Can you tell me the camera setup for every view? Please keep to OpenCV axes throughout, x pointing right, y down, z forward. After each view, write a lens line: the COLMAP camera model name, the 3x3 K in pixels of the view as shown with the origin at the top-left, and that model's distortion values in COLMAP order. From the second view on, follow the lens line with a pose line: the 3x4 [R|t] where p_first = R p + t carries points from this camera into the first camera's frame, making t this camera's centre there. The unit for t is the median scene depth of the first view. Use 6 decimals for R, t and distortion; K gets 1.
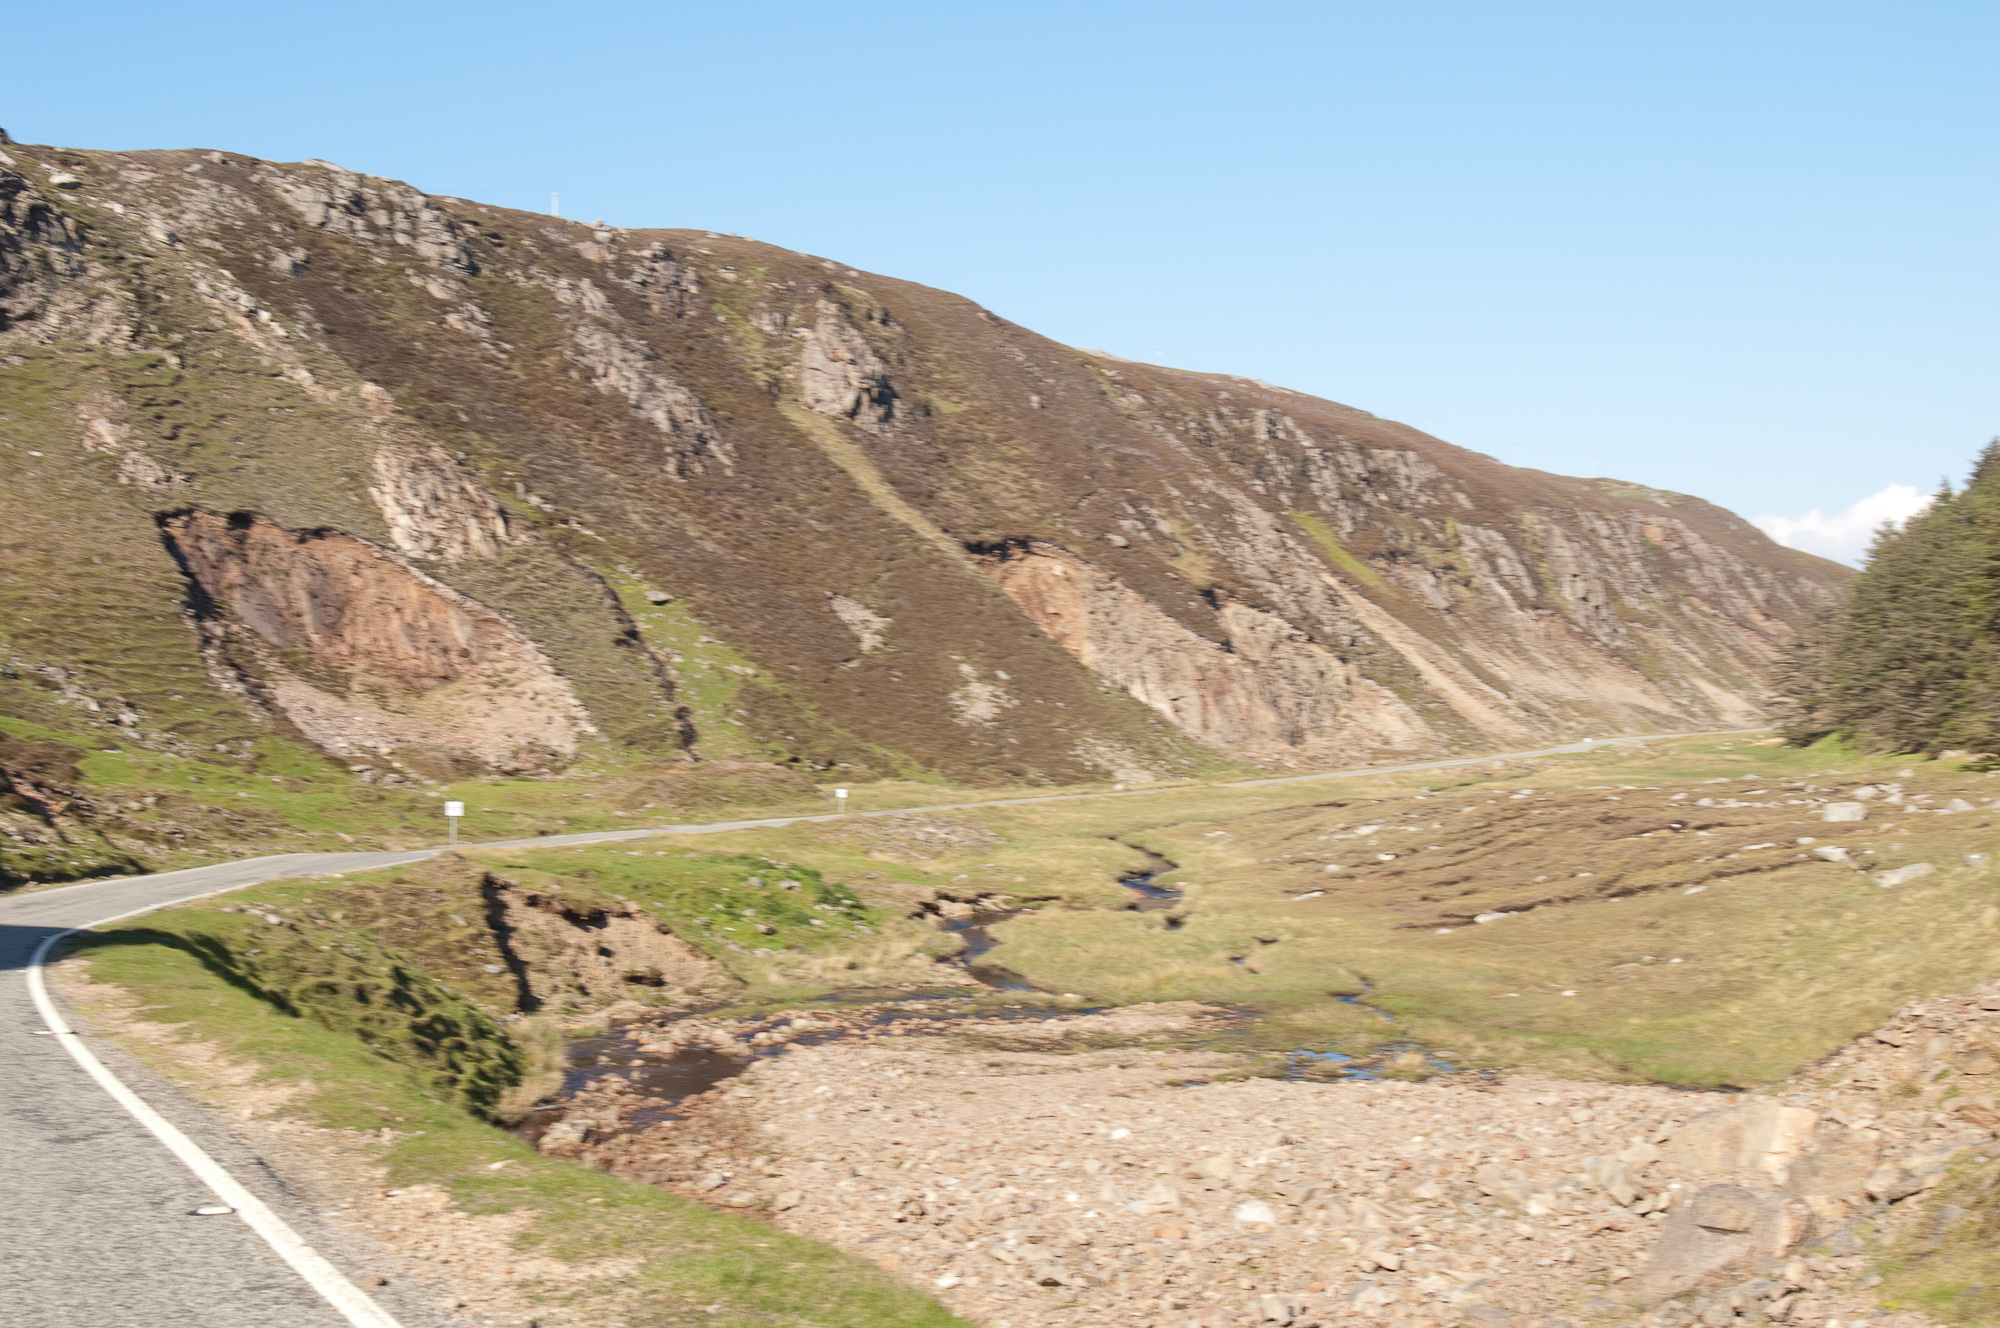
lens RADIAL K [[2608.1, 0, 1014.4], [0, 2608.1, 676.6], [0, 0, 1]] dist [-0.069563, 0.032197]
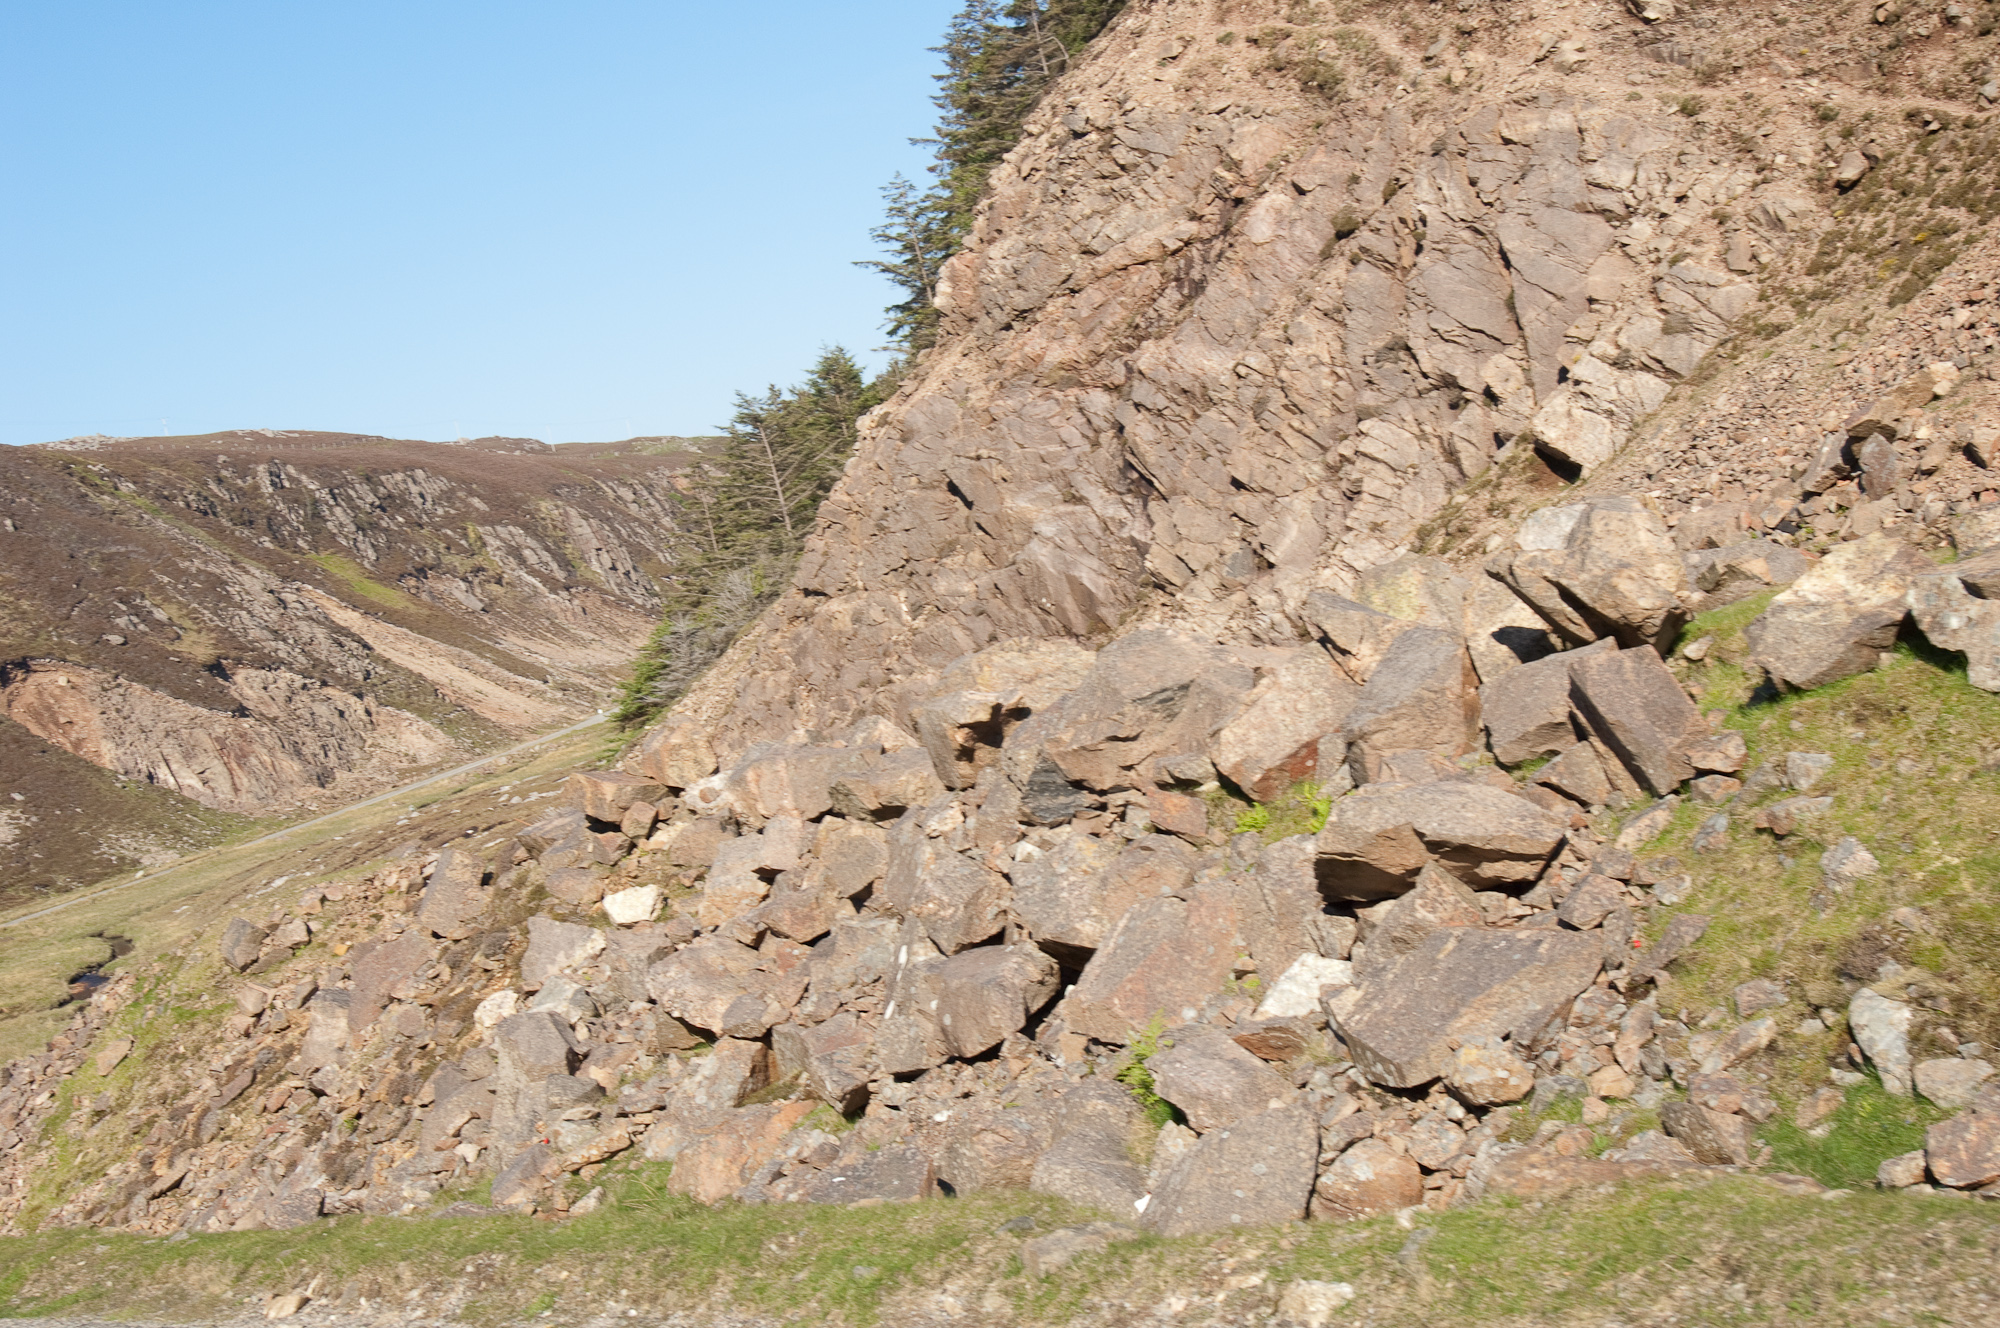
lens RADIAL K [[2608.1, 0, 1014.4], [0, 2608.1, 676.6], [0, 0, 1]] dist [-0.069563, 0.032197]
pose [[0.920577, -0.234848, 0.312066, 0.051017], [0.230014, 0.971755, 0.052776, -0.009989], [-0.315646, 0.023195, 0.948594, -0.135004]]
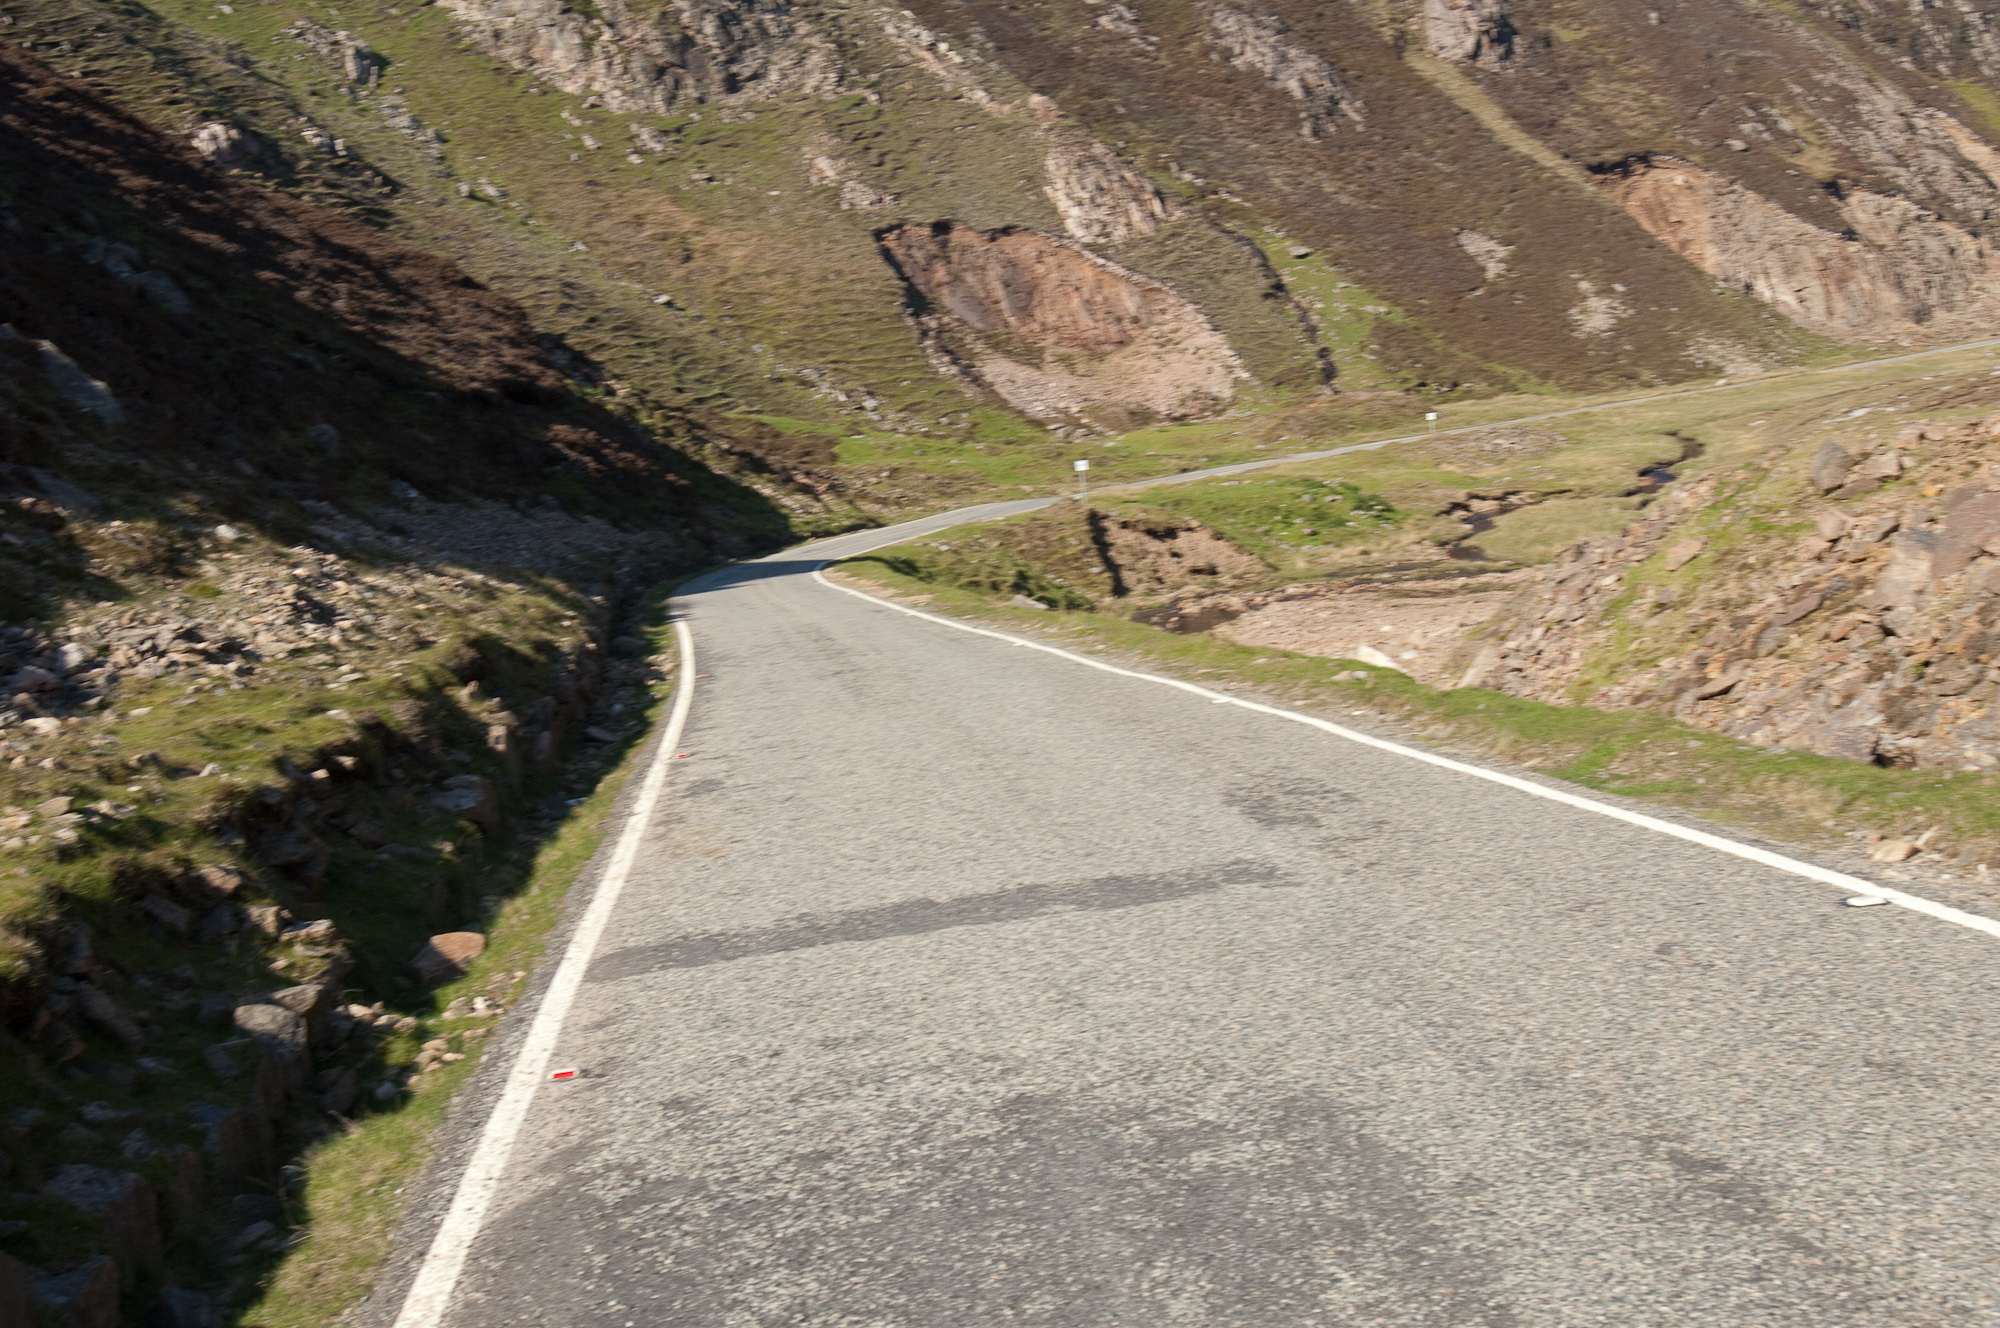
lens RADIAL K [[2608.1, 0, 1014.4], [0, 2608.1, 676.6], [0, 0, 1]] dist [-0.069563, 0.032197]
pose [[0.957193, -0.060017, -0.283160, 0.049553], [0.101167, 0.985938, 0.133010, -0.009836], [0.271196, -0.155962, 0.949805, -0.132419]]
